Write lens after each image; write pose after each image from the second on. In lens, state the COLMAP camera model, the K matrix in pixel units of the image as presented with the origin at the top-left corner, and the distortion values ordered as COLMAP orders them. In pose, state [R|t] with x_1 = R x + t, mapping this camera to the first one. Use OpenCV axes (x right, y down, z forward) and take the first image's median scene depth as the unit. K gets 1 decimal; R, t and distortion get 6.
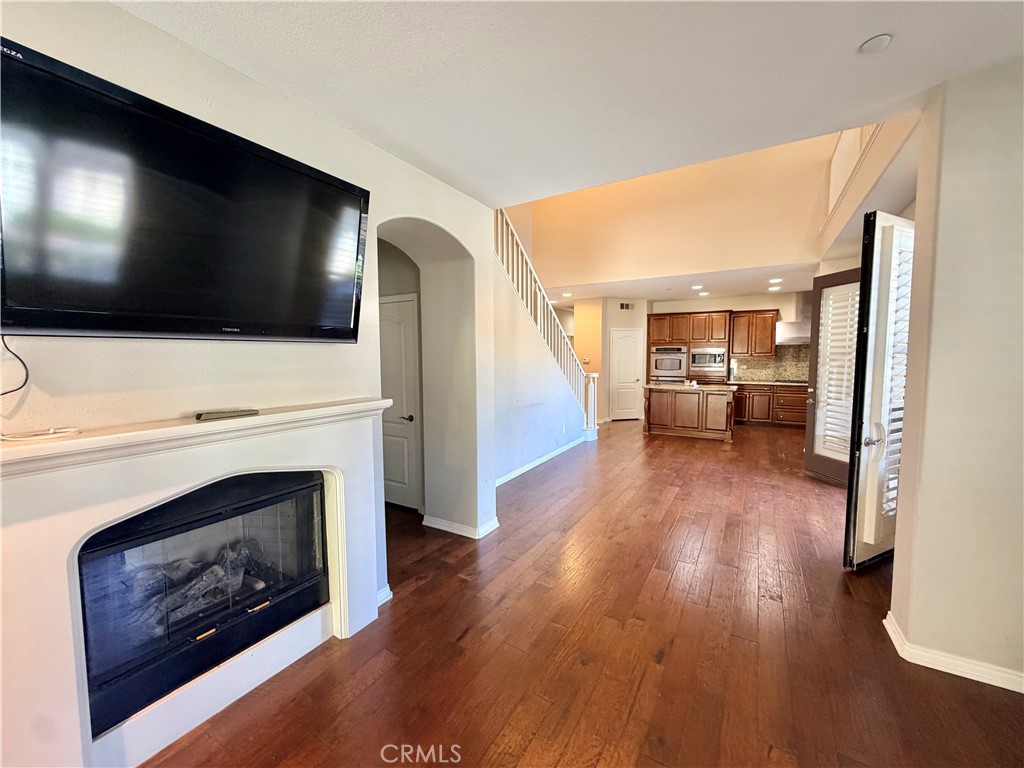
lens RADIAL K [[405.0, 0, 510.7], [0, 405.0, 385.0], [0, 0, 1]] dist [-0.010098, -0.000062]
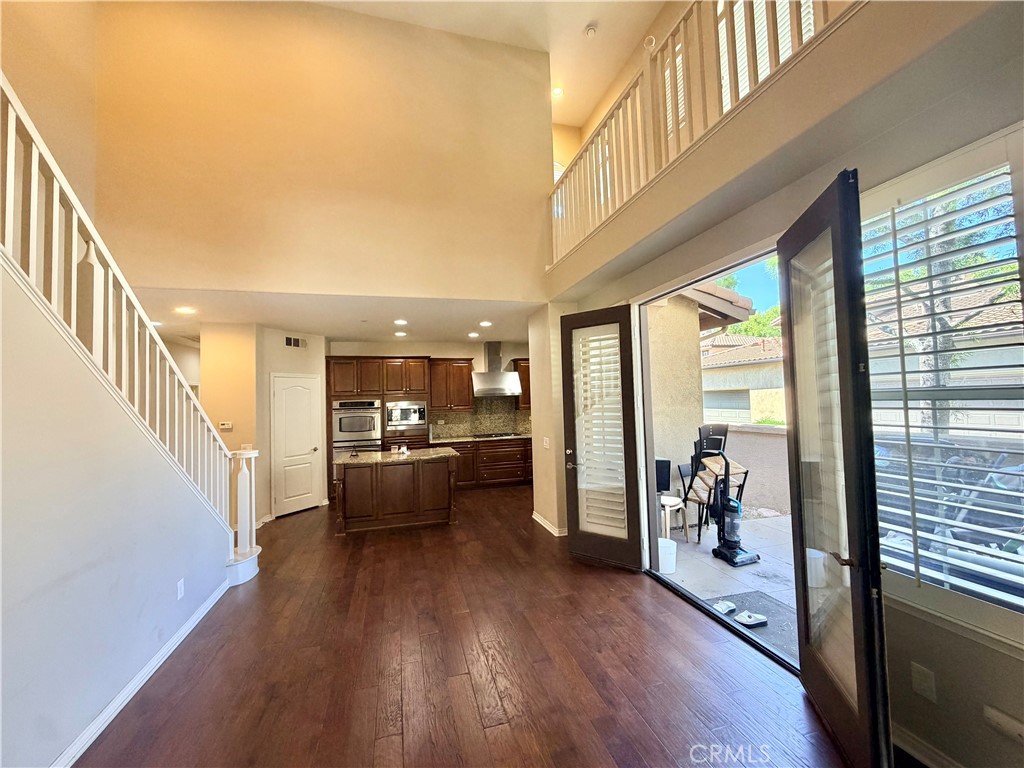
lens RADIAL K [[405.0, 0, 506.8], [0, 405.0, 384.1], [0, 0, 1]] dist [-0.010098, -0.000062]
pose [[0.686232, 0.014106, 0.727246, 0.038948], [0.081996, 0.991939, -0.096612, -0.031192], [-0.722747, 0.125929, 0.679543, 0.302909]]
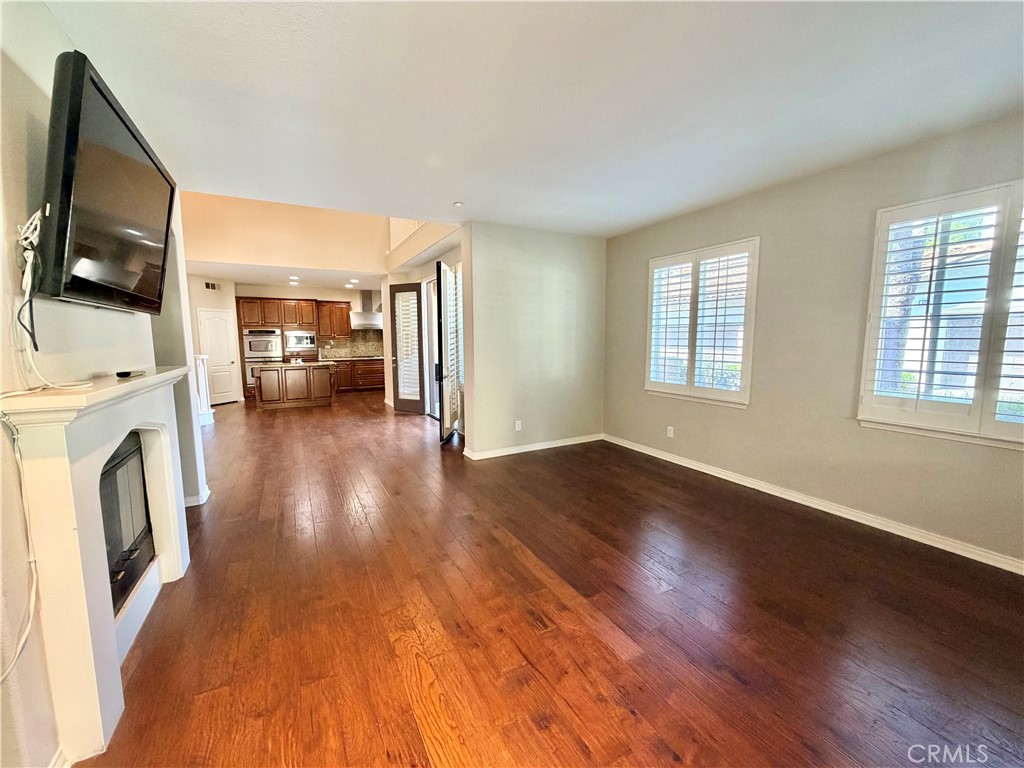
lens RADIAL K [[405.0, 0, 510.9], [0, 405.0, 384.2], [0, 0, 1]] dist [-0.010098, -0.000062]
pose [[0.498605, -0.096240, 0.861470, -0.217624], [0.068151, 0.995094, 0.071723, 0.017925], [-0.864146, 0.022948, 0.502717, -0.094398]]
